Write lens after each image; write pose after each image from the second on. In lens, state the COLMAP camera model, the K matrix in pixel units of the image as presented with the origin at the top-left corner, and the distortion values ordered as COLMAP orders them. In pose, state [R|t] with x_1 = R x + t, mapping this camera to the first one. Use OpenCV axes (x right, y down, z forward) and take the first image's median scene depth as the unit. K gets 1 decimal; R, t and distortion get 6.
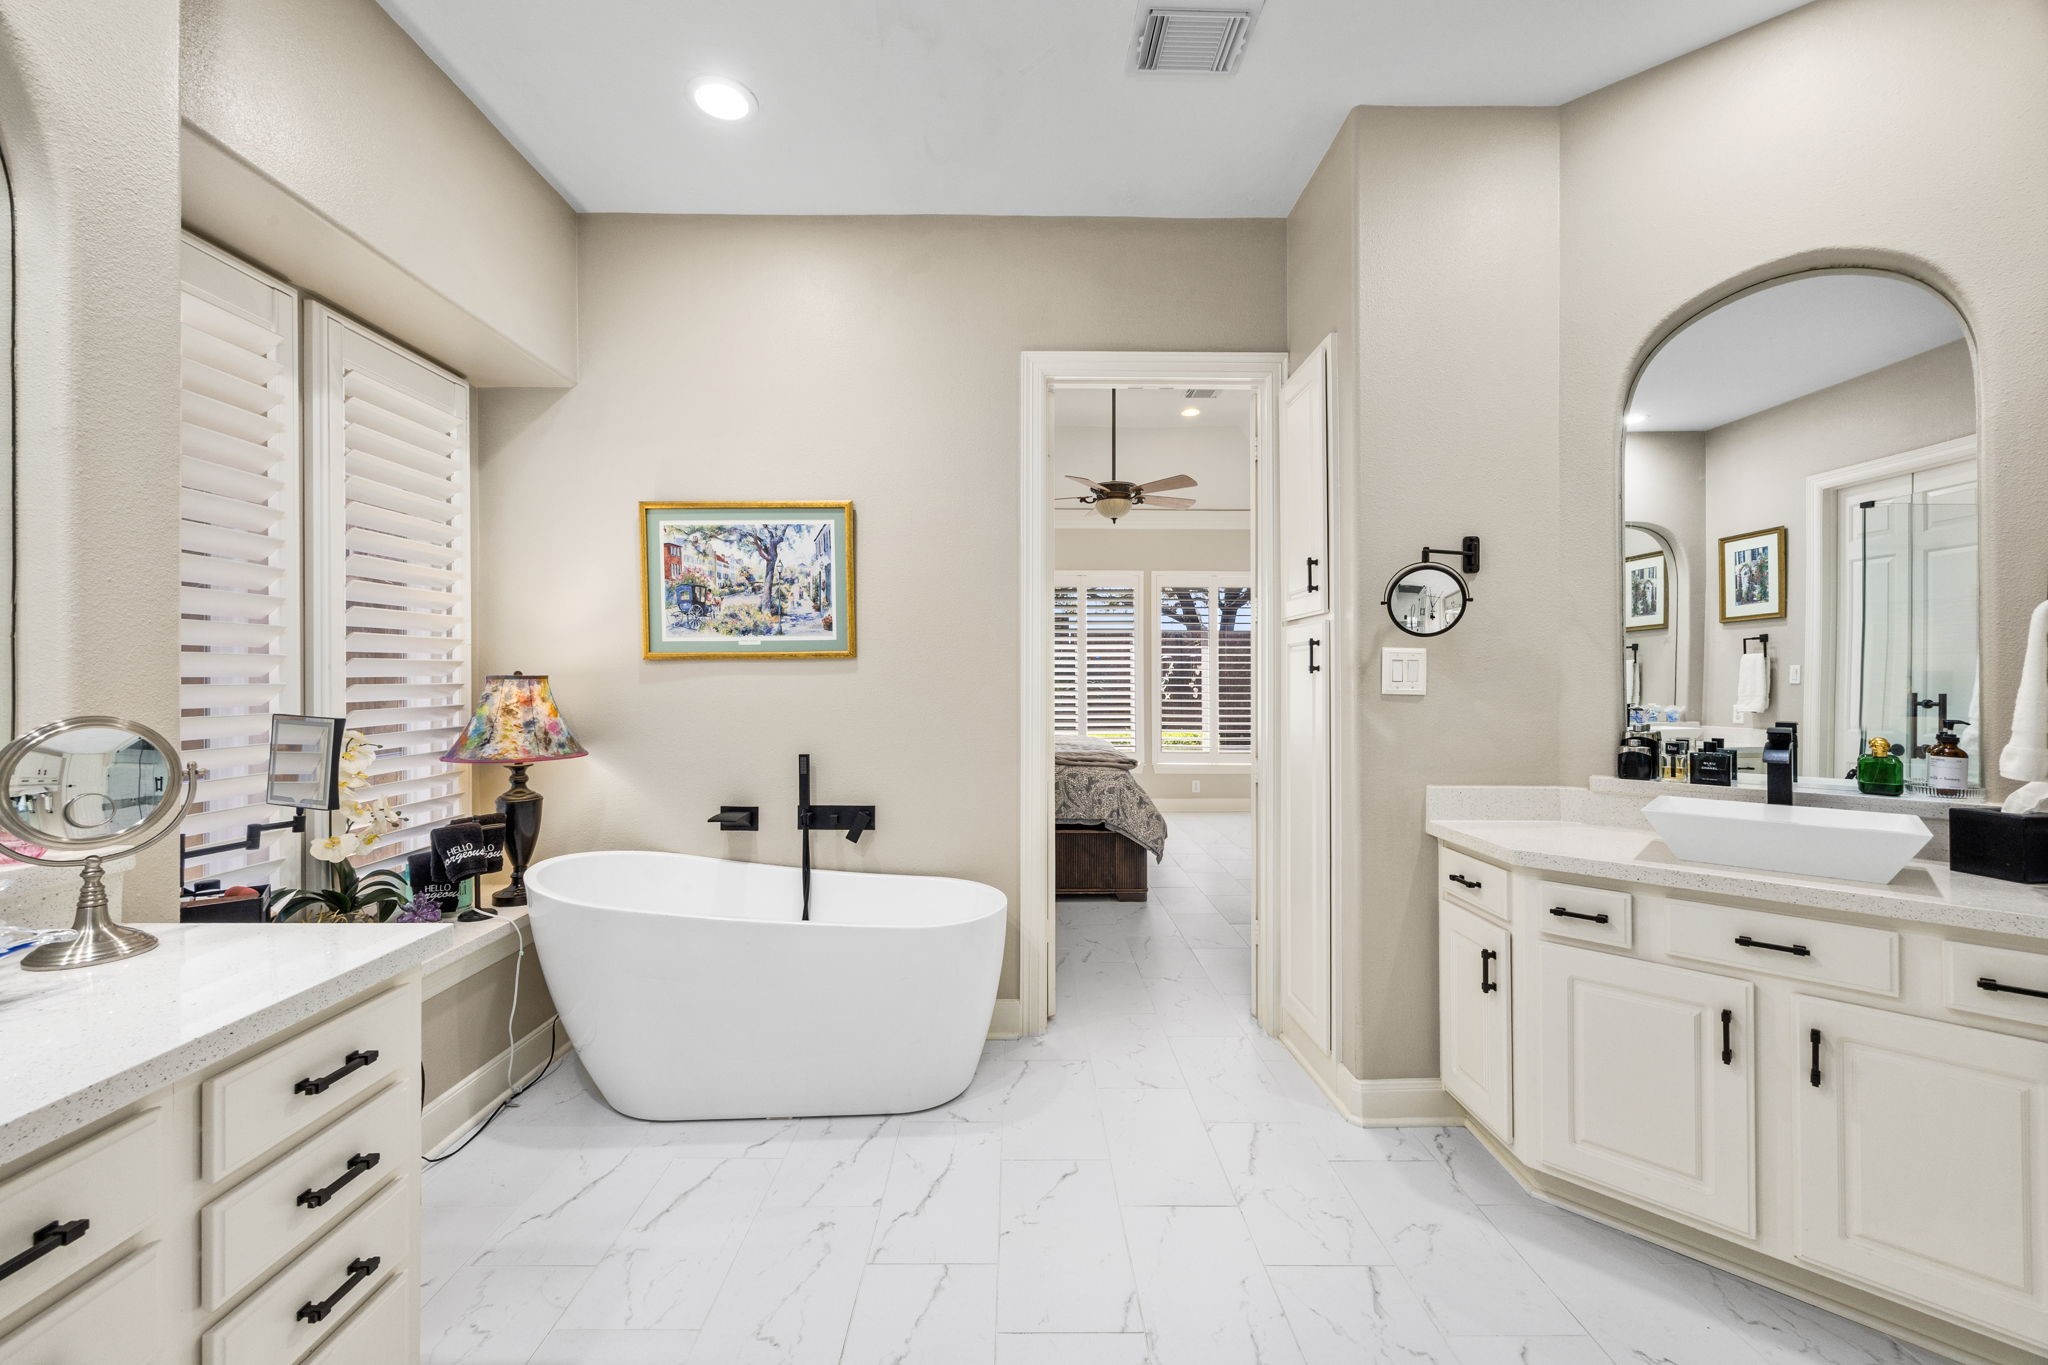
lens RADIAL K [[798.3, 0, 1020.9], [0, 798.3, 688.4], [0, 0, 1]] dist [0.007183, 0.000460]
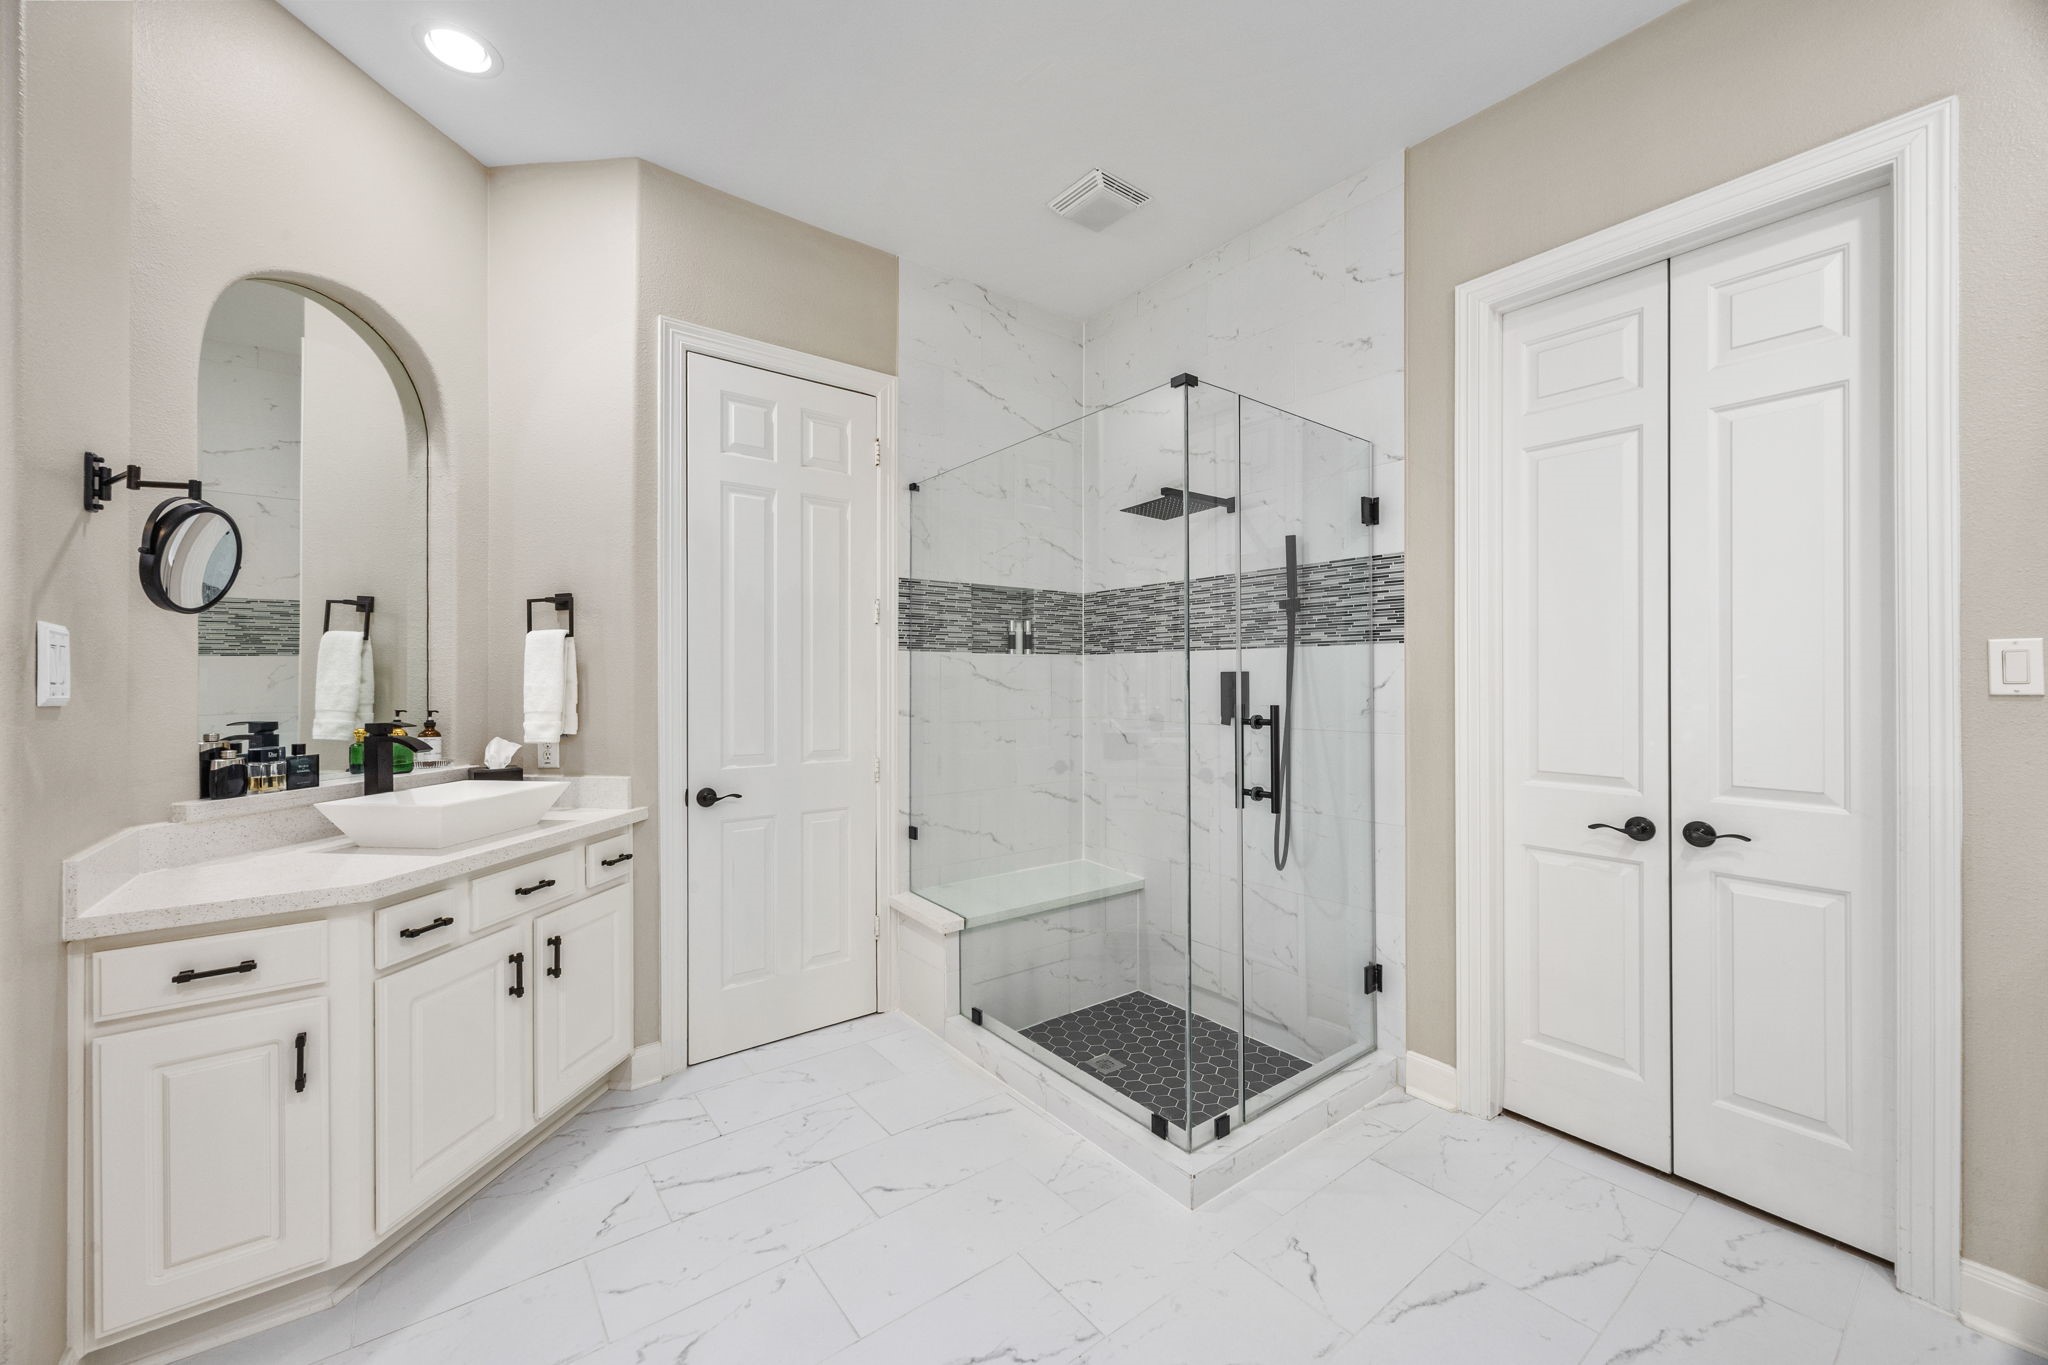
lens RADIAL K [[798.3, 0, 1029.6], [0, 798.3, 675.0], [0, 0, 1]] dist [0.007183, 0.000460]
pose [[-0.604030, 0.004202, 0.796950, -0.456503], [0.005917, 0.999982, -0.000787, -0.011068], [-0.796940, 0.004240, -0.604044, 0.922279]]
